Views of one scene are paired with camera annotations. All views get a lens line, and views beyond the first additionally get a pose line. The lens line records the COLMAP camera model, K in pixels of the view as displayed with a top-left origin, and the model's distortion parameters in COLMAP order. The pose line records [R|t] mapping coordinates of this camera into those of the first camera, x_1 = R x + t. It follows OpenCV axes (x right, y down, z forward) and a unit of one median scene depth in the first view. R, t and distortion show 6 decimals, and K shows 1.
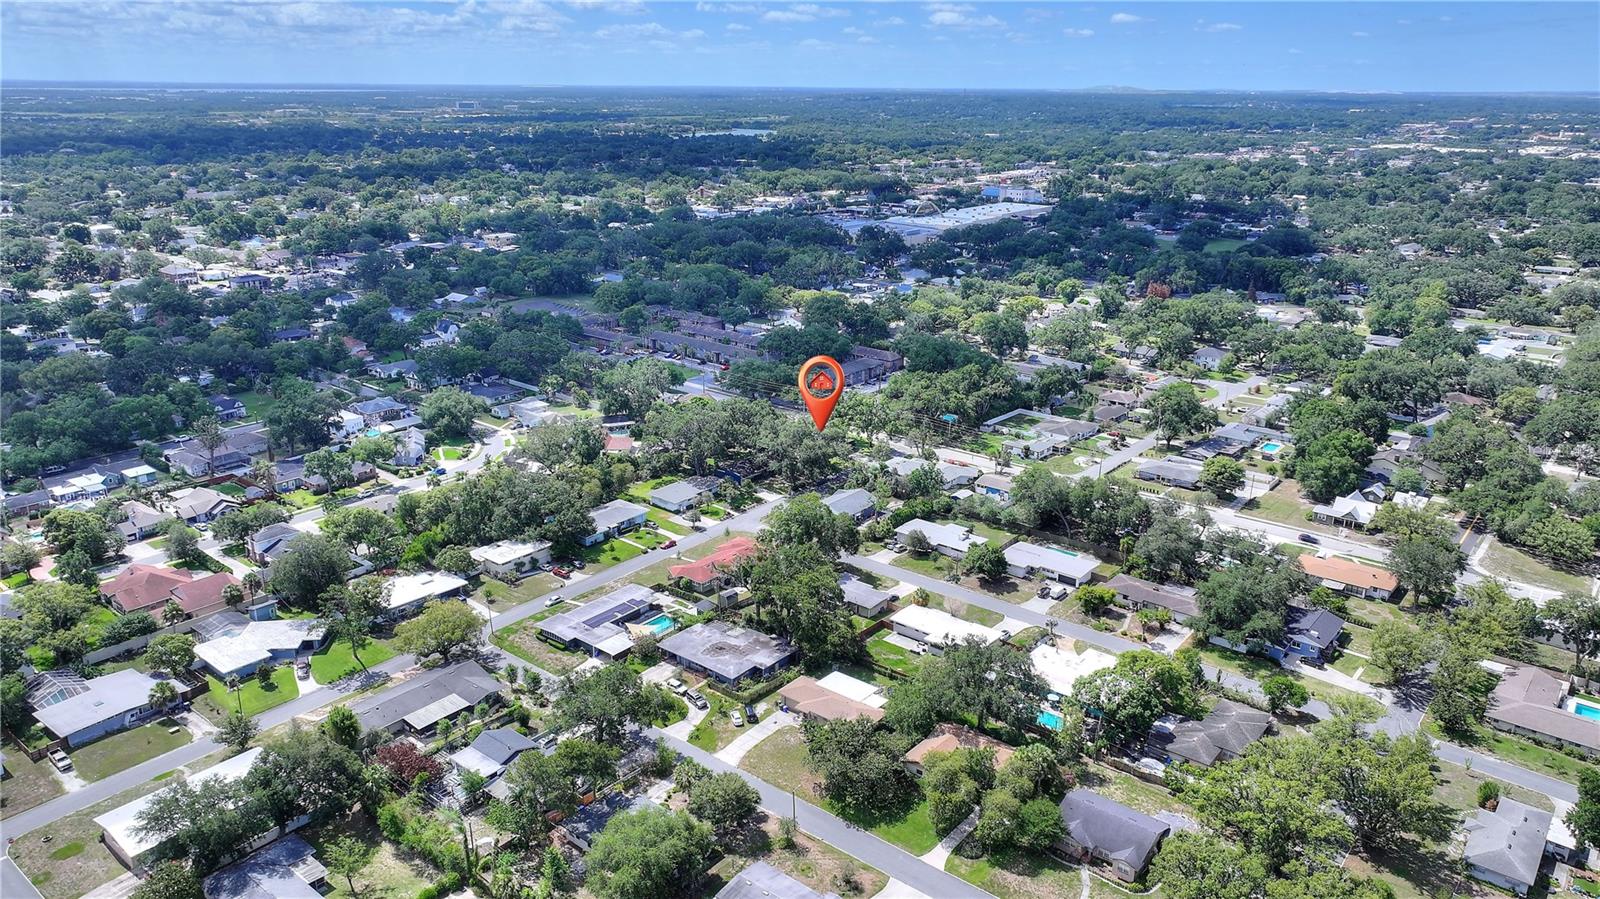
lens RADIAL K [[1118.0, 0, 800.0], [0, 1118.0, 449.5], [0, 0, 1]] dist [-0.002734, 0.000490]
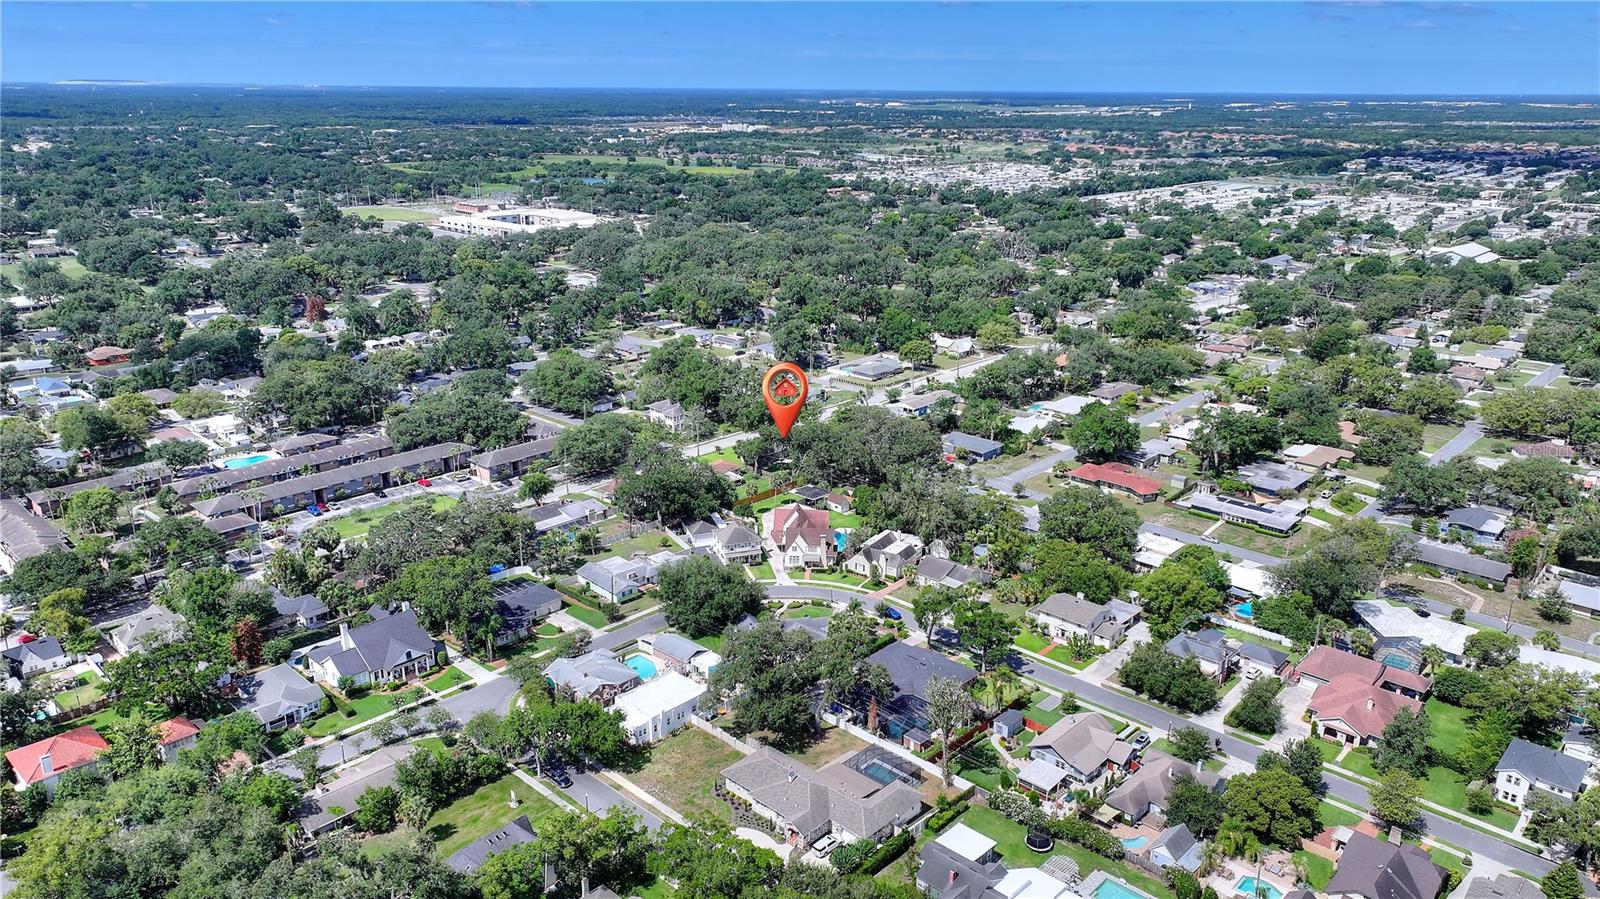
lens RADIAL K [[1118.0, 0, 800.0], [0, 1118.0, 449.5], [0, 0, 1]] dist [-0.002734, 0.000490]
pose [[0.069519, -0.314350, 0.946758, -1.071555], [0.302901, 0.910899, 0.280202, -0.324588], [-0.950483, 0.267295, 0.158541, 0.973828]]
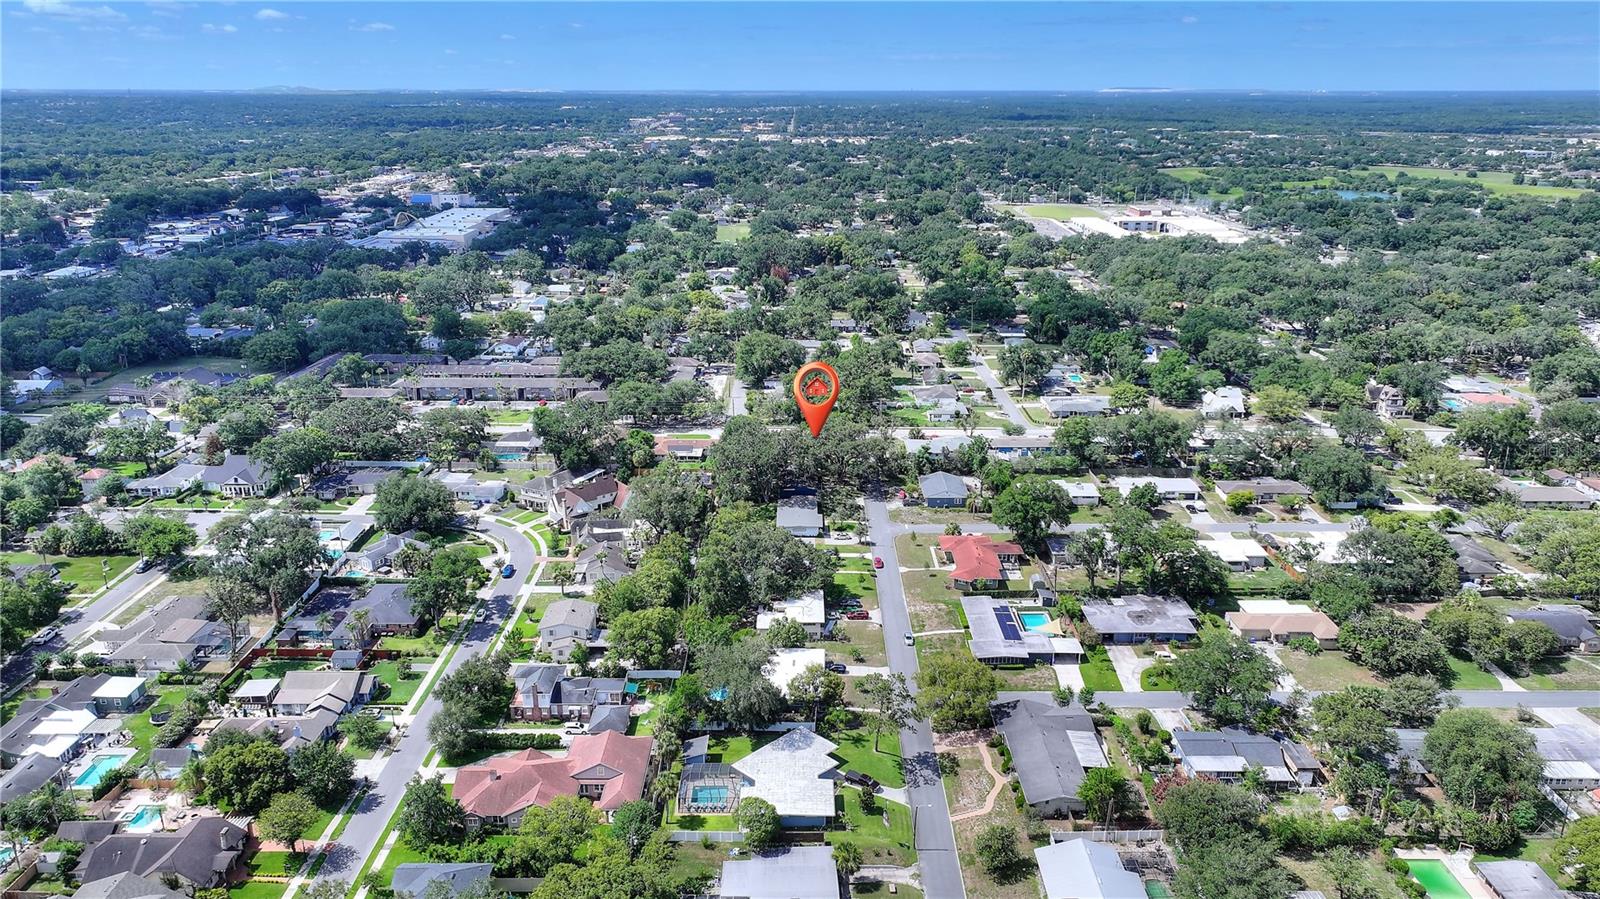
lens RADIAL K [[1108.9, 0, 800.0], [0, 1108.9, 449.5], [0, 0, 1]] dist [0.004519, 0.005081]
pose [[0.775971, -0.201651, 0.597667, -0.674478], [0.200383, 0.977245, 0.069556, -0.086008], [-0.598093, 0.065789, 0.798722, 0.242576]]
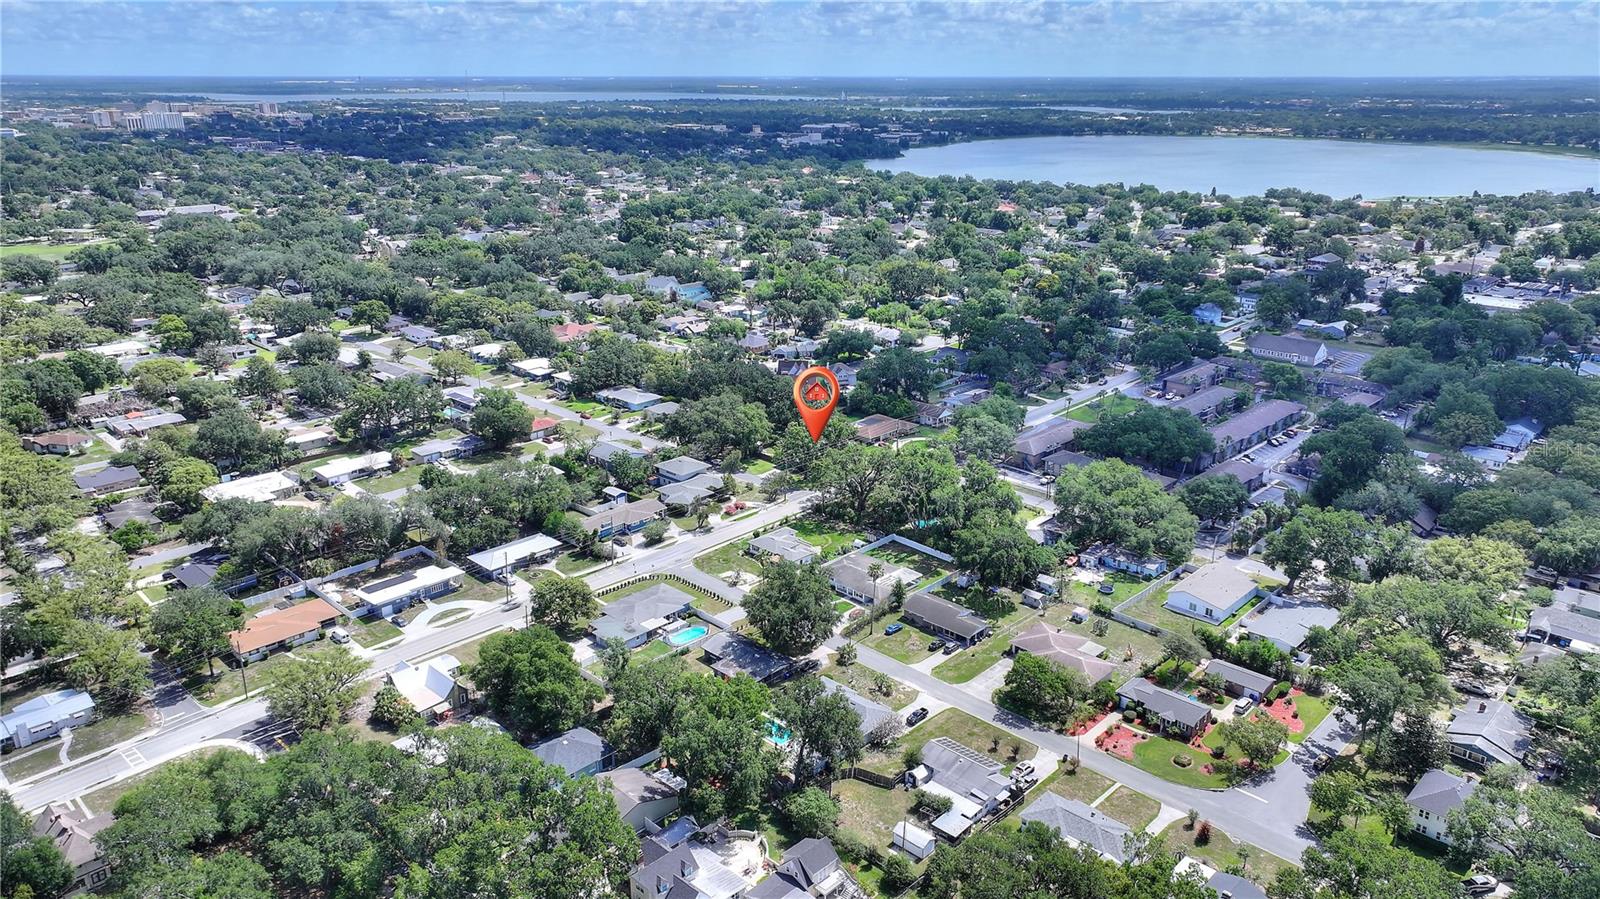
lens RADIAL K [[1102.5, 0, 800.0], [0, 1102.5, 449.5], [0, 0, 1]] dist [0.024131, 0.002172]
pose [[-0.077352, 0.312836, -0.946652, 1.073458], [-0.316133, 0.892805, 0.320873, -0.368129], [0.945556, 0.324088, 0.029838, 1.139098]]
